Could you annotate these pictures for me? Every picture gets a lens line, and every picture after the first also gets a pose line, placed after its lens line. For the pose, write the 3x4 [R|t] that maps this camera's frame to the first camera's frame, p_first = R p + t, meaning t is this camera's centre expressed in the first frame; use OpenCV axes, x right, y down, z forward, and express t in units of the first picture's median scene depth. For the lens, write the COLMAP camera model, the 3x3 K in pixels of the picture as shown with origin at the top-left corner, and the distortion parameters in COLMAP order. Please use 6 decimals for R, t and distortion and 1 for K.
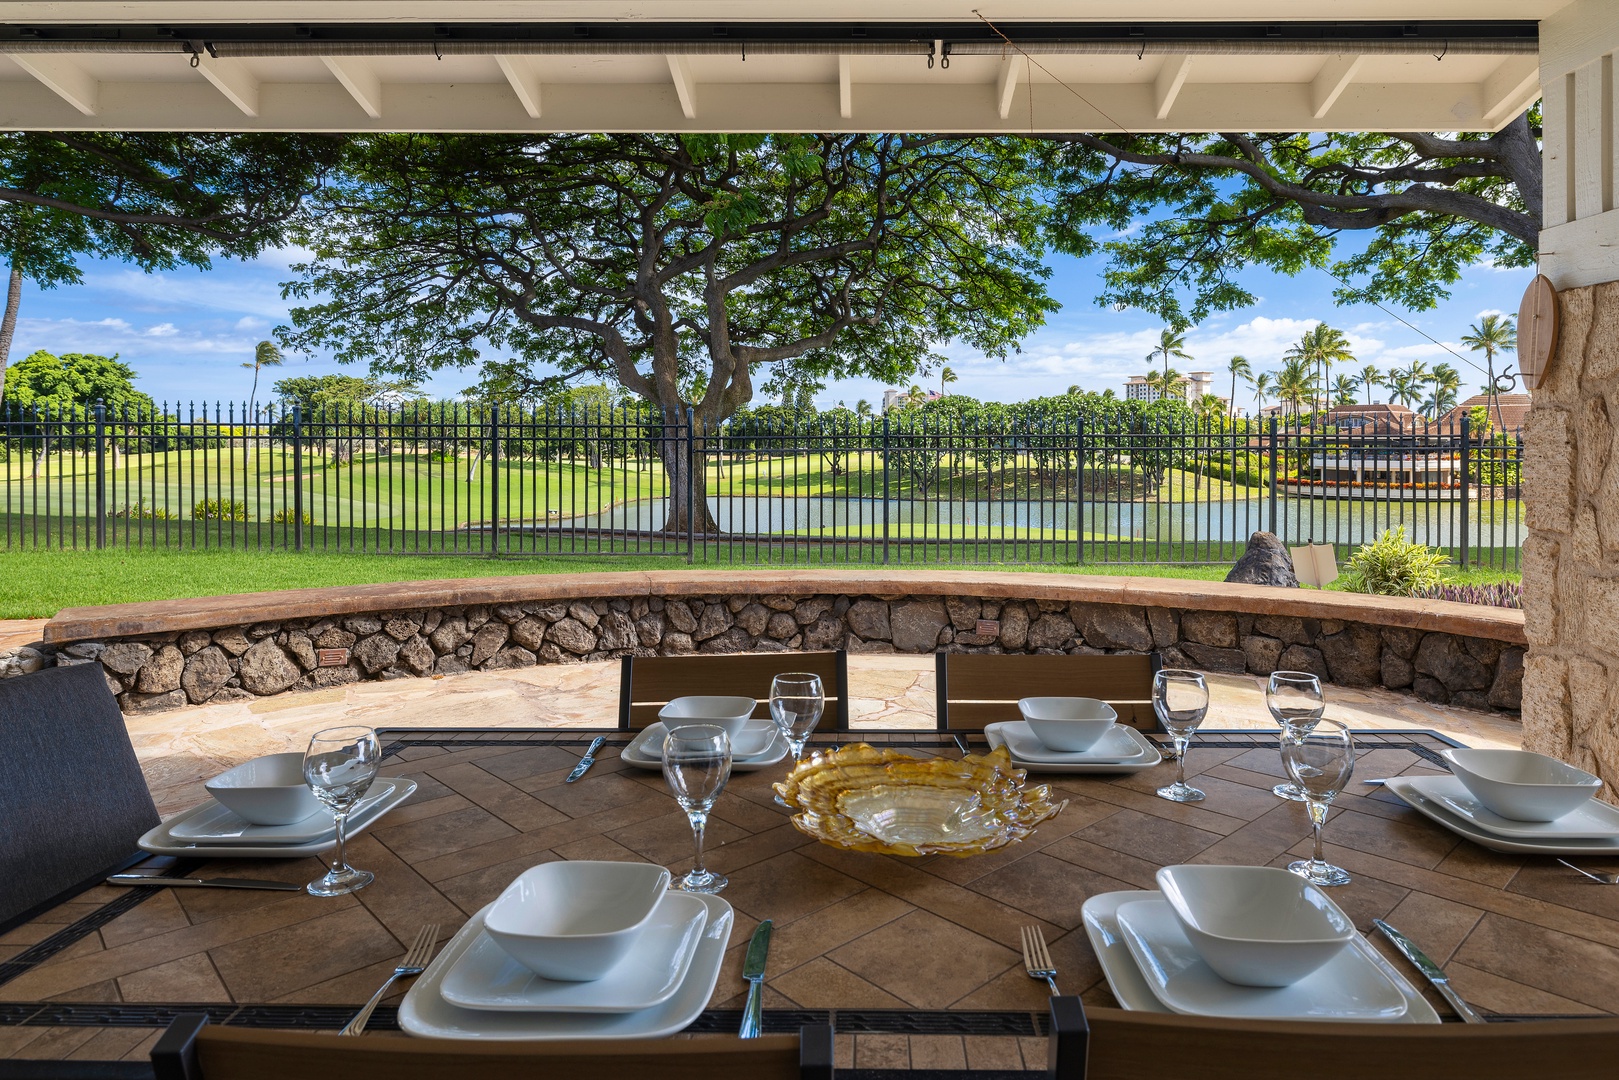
lens RADIAL K [[955.5, 0, 846.8], [0, 955.5, 437.4], [0, 0, 1]] dist [0.000609, 0.008192]
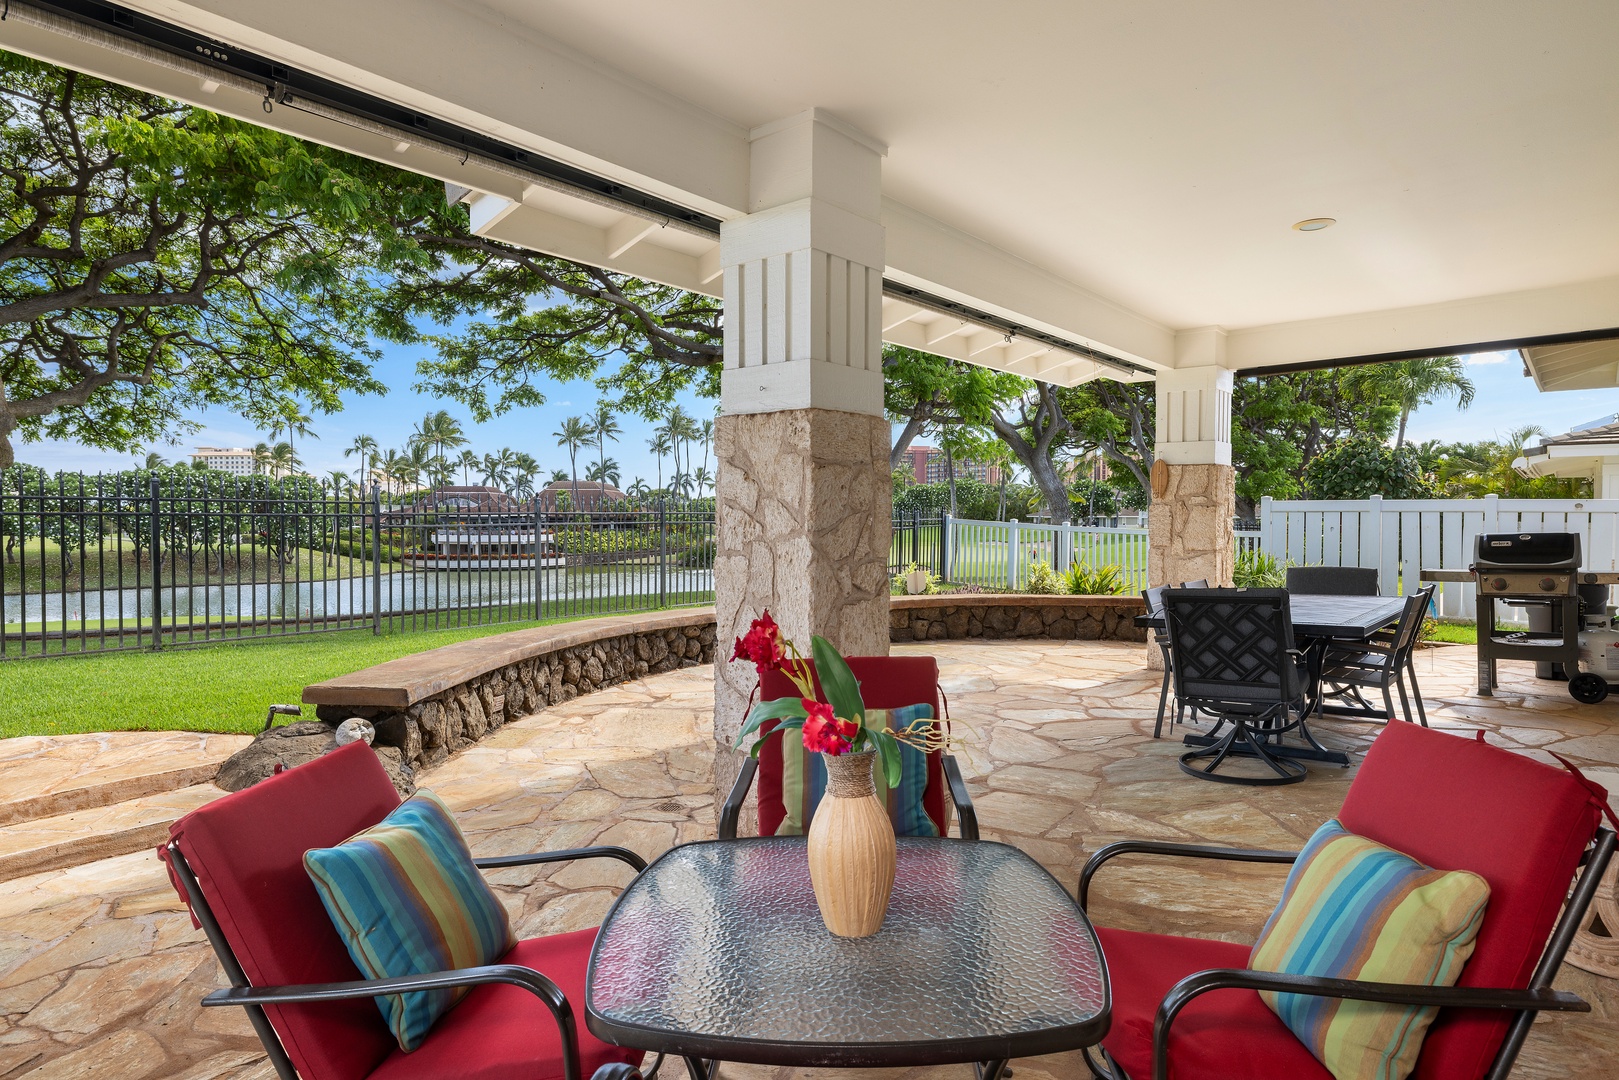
lens RADIAL K [[914.4, 0, 802.5], [0, 914.4, 535.4], [0, 0, 1]] dist [0.030092, -0.002209]
pose [[0.647266, -0.015938, 0.762097, -0.248563], [-0.000764, 0.999767, 0.021557, 0.000533], [-0.762264, -0.014535, 0.647104, 0.001226]]
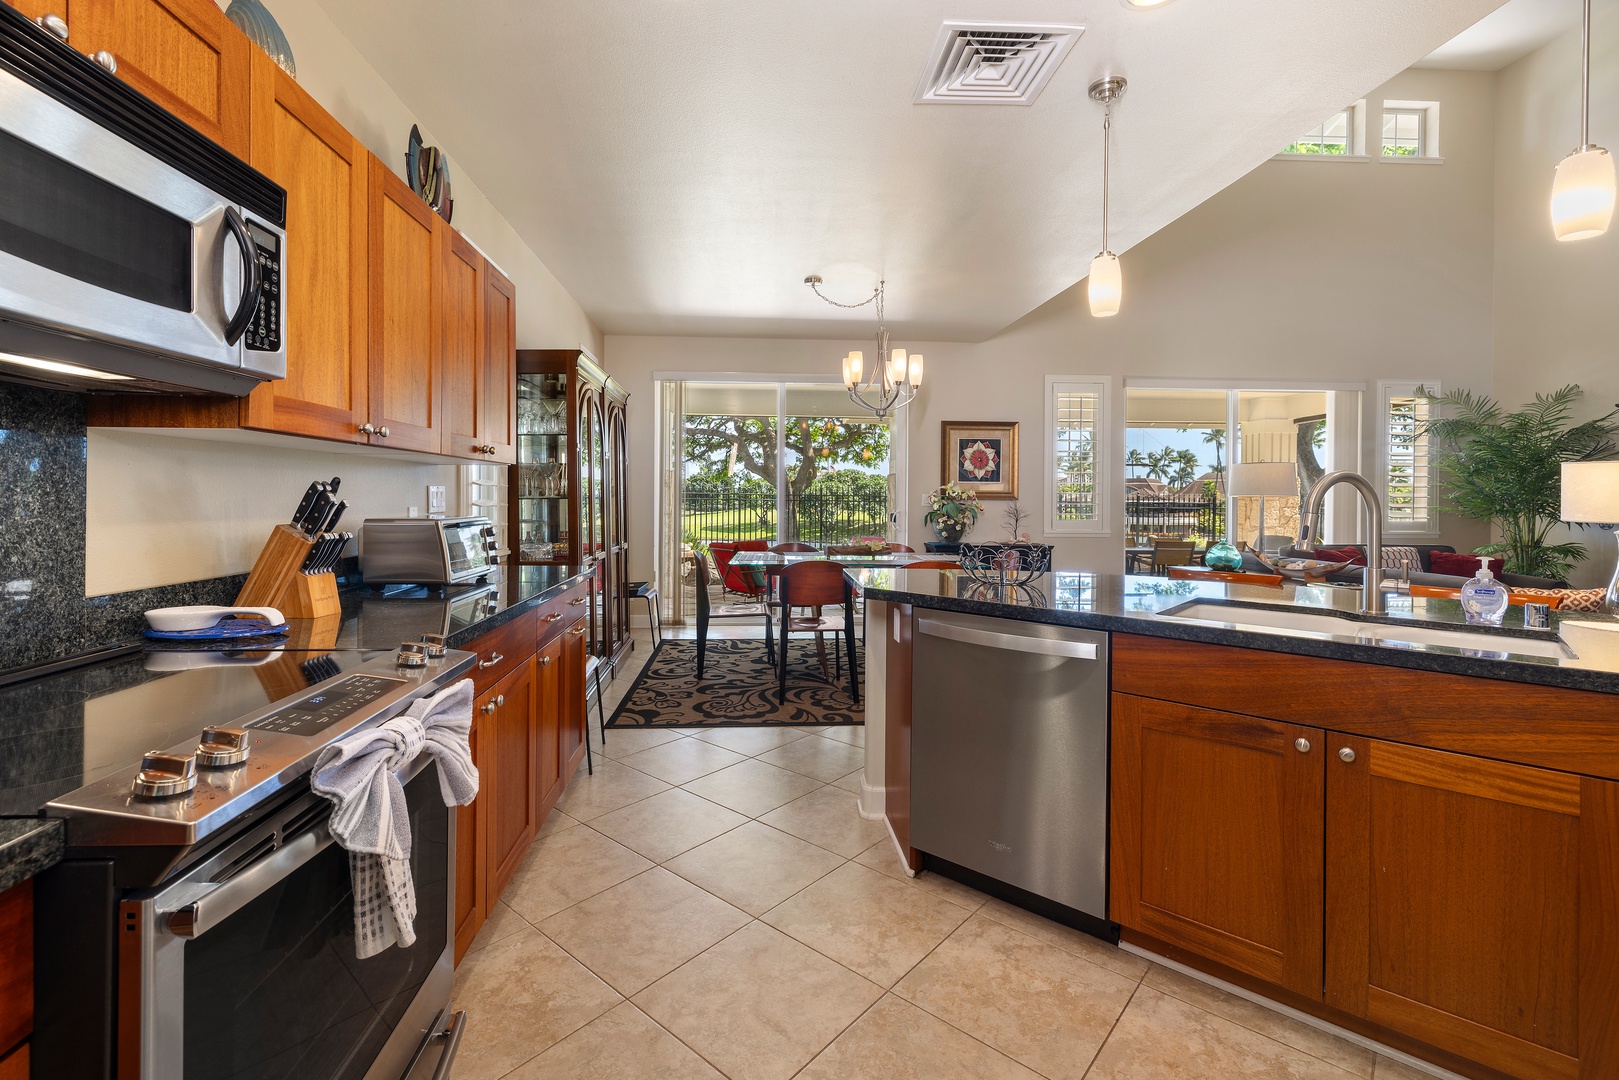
lens RADIAL K [[735.8, 0, 784.7], [0, 735.8, 495.7], [0, 0, 1]] dist [-0.000806, 0.000004]
pose [[0.998106, 0.010334, 0.060644, -0.228321], [-0.010125, 0.999942, -0.003764, -0.001260], [-0.060680, 0.003143, 0.998152, -0.342122]]
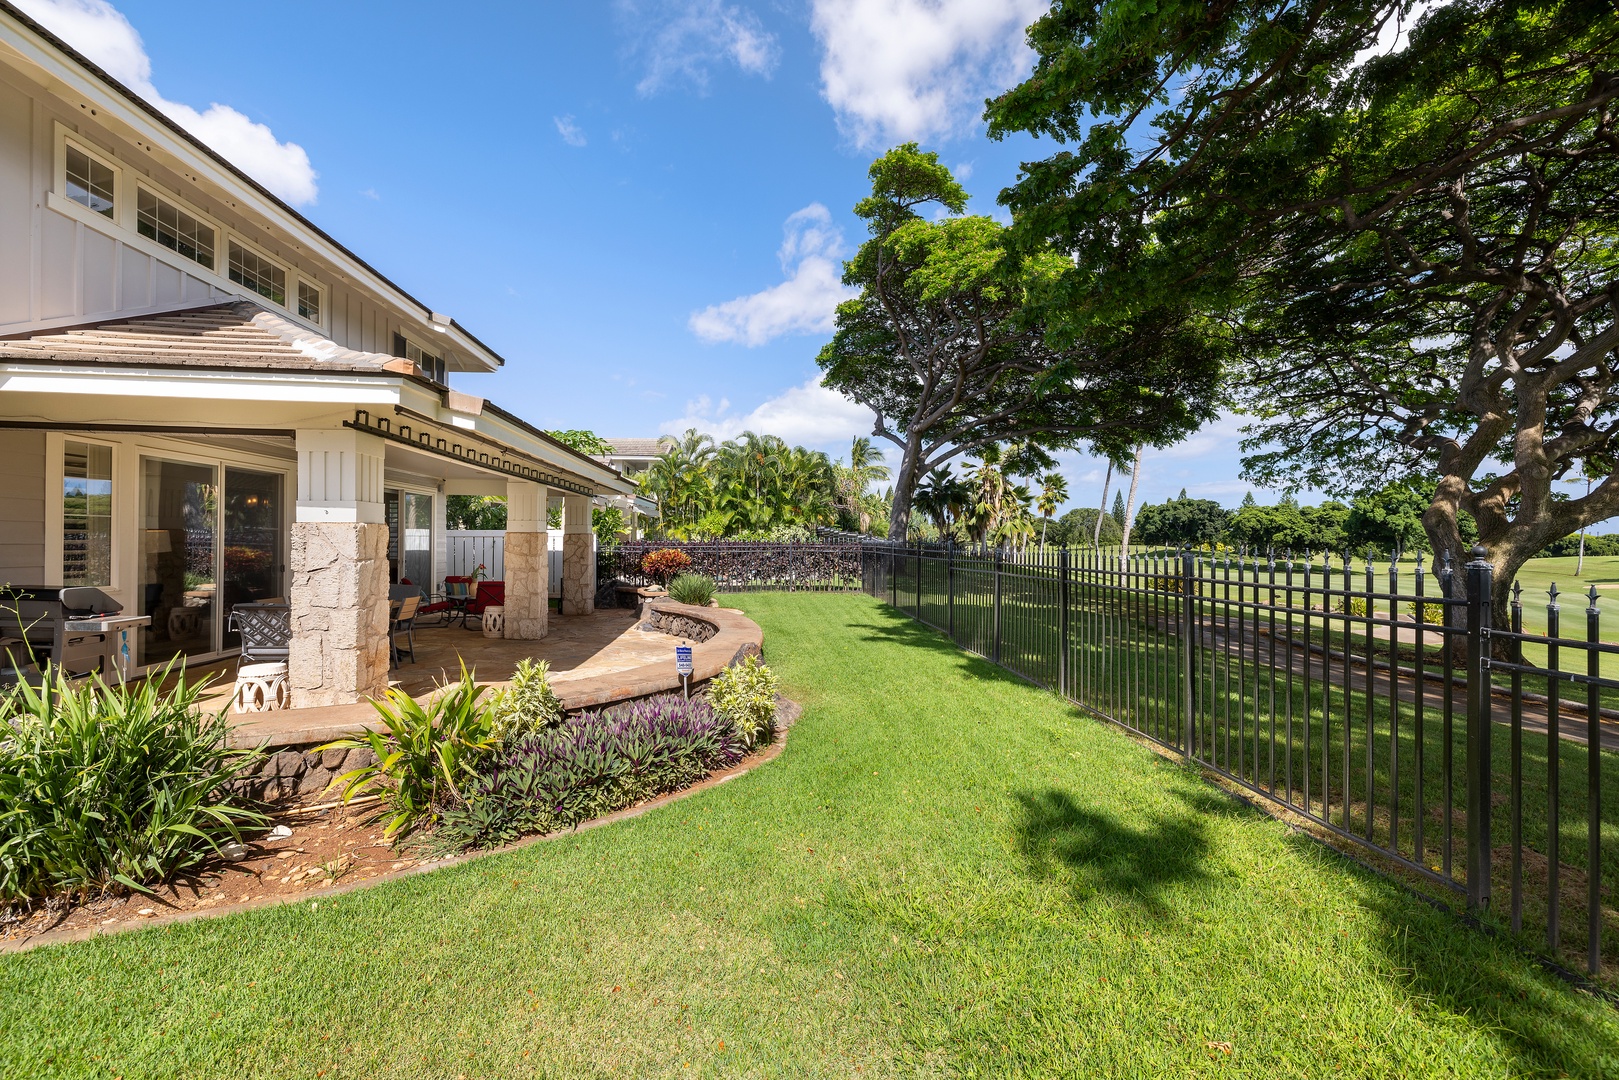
lens RADIAL K [[685.9, 0, 798.1], [0, 685.9, 535.3], [0, 0, 1]] dist [0.005497, -0.001389]
pose [[0.067211, -0.001991, -0.997737, 0.388415], [-0.007820, 0.999966, -0.002523, -0.012815], [0.997708, 0.007972, 0.067194, 0.269811]]
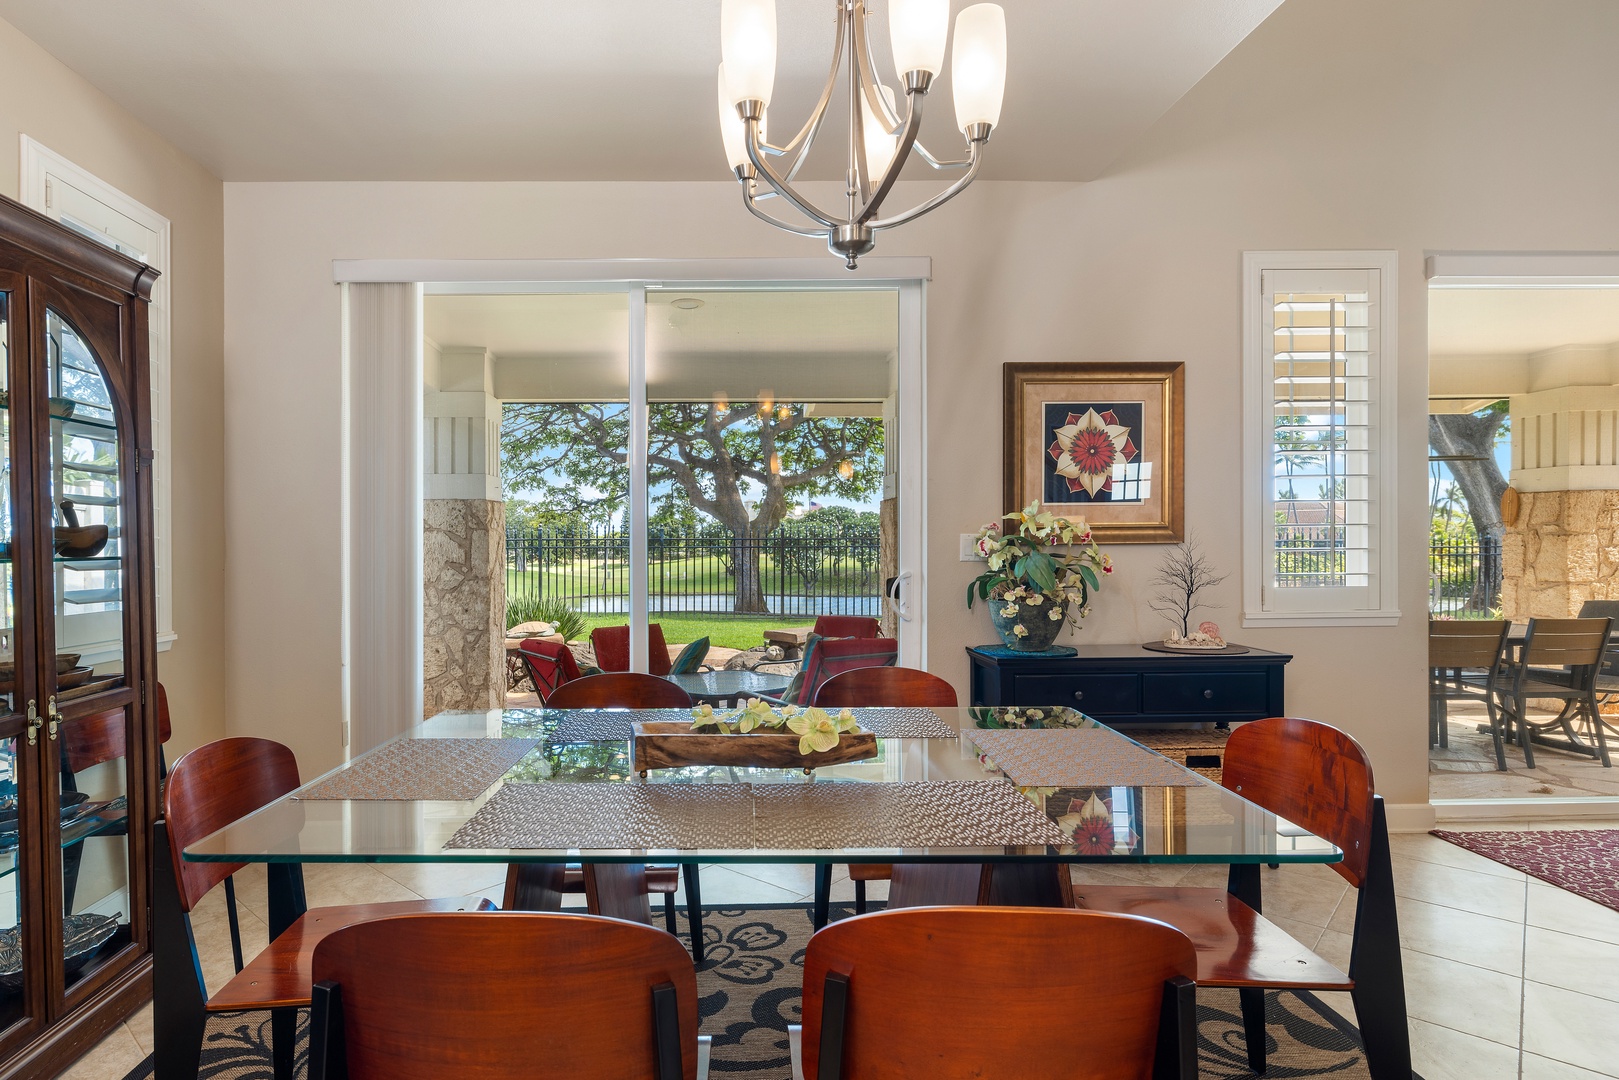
lens RADIAL K [[855.5, 0, 722.4], [0, 855.5, 553.9], [0, 0, 1]] dist [0.001533, 0.000381]
pose [[0.999861, -0.007951, 0.014655, -0.194451], [0.007764, 0.999888, 0.012805, -0.002423], [-0.014755, -0.012689, 0.999811, -0.177623]]
